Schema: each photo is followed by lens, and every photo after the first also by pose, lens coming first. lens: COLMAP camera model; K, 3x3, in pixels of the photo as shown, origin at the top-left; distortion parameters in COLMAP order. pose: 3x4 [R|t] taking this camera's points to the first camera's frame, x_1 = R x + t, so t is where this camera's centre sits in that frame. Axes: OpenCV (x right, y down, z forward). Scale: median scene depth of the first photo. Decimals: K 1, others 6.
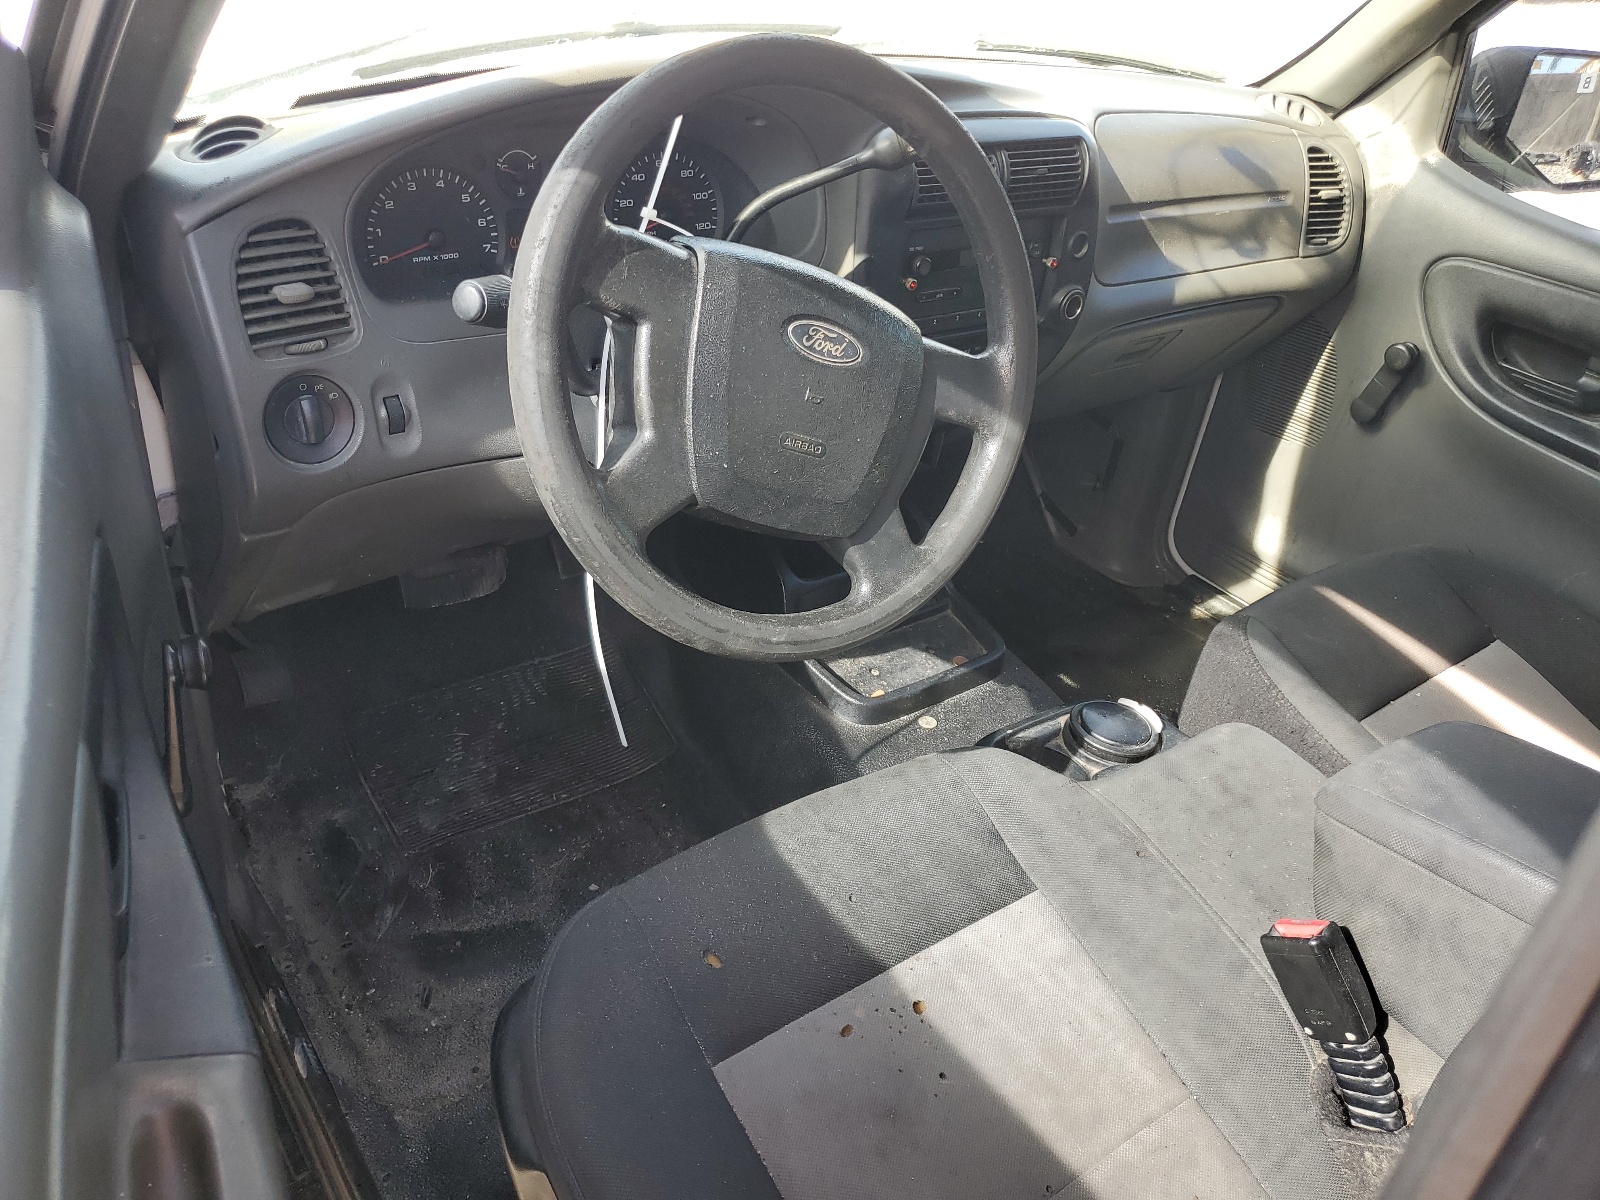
lens RADIAL K [[1177.5, 0, 800.0], [0, 1177.5, 600.0], [0, 0, 1]] dist [-0.006938, -0.003291]
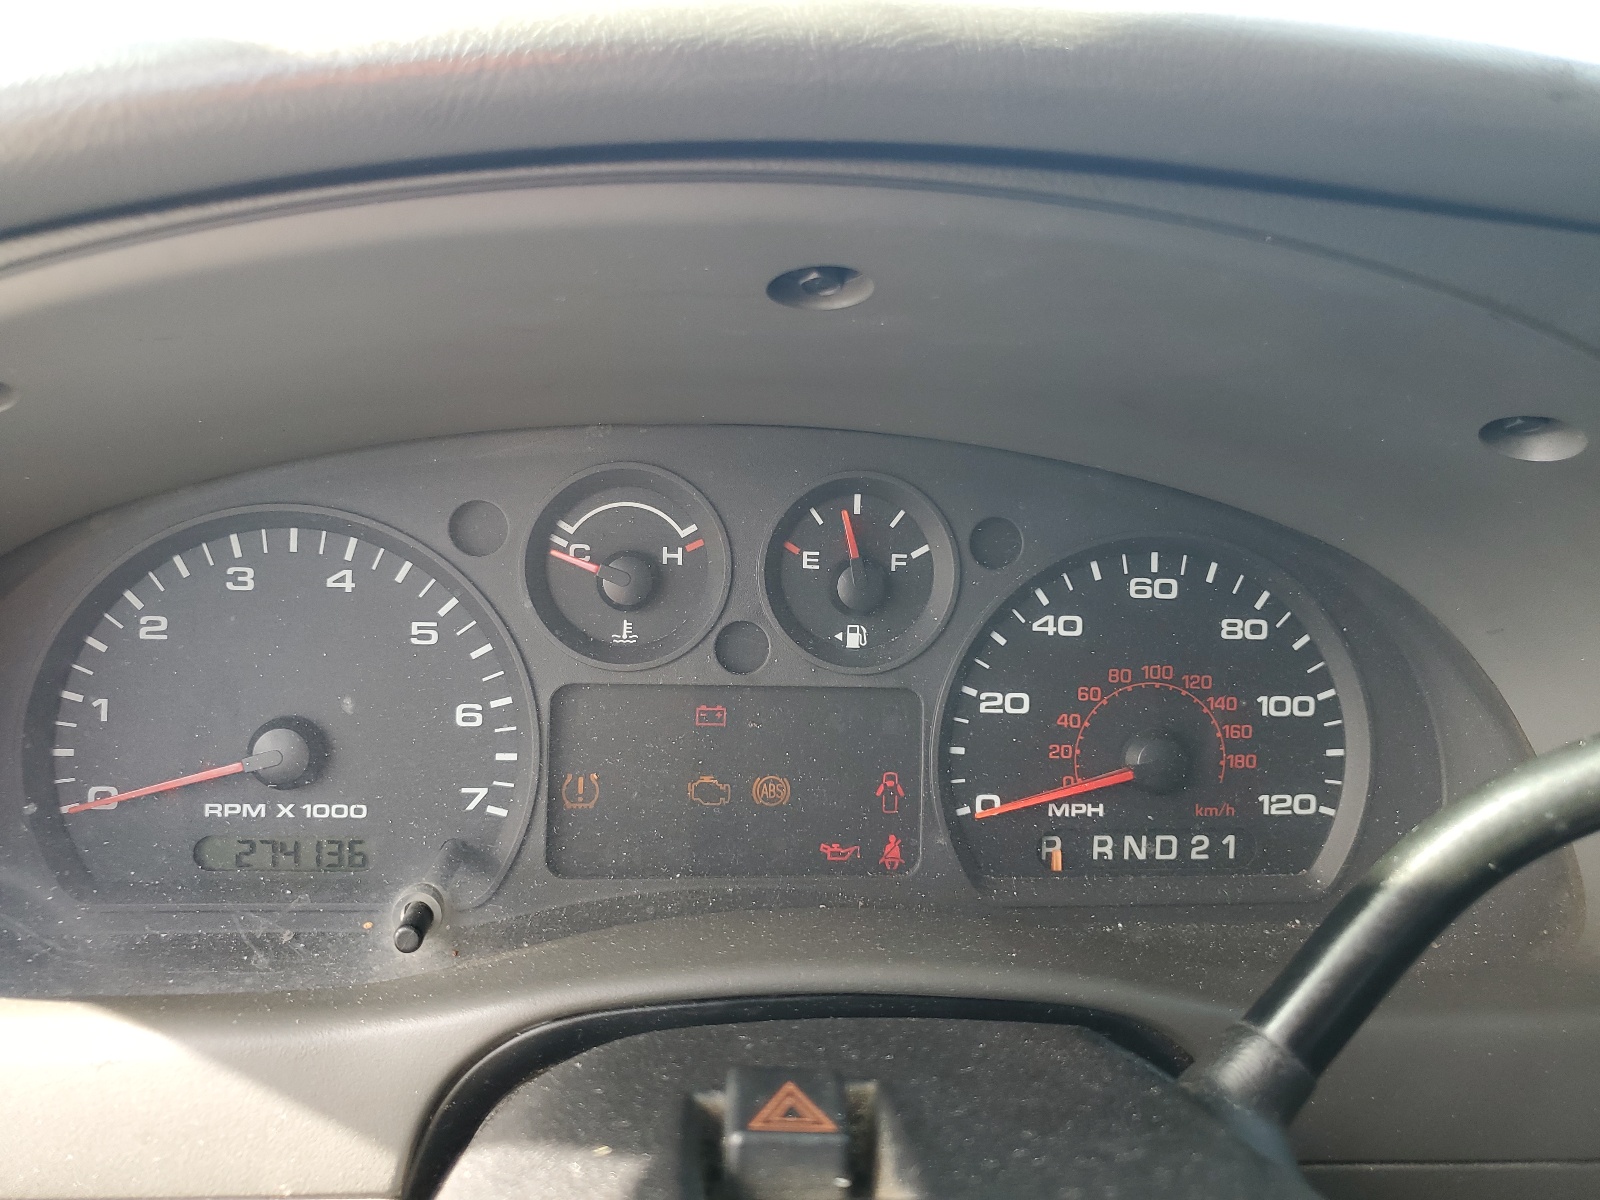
lens RADIAL K [[1177.5, 0, 800.0], [0, 1177.5, 600.0], [0, 0, 1]] dist [-0.006938, -0.003291]
pose [[0.862806, 0.038064, -0.504101, -0.047940], [-0.245537, 0.903199, -0.352055, -0.259814], [0.441903, 0.427531, 0.788631, 0.779547]]
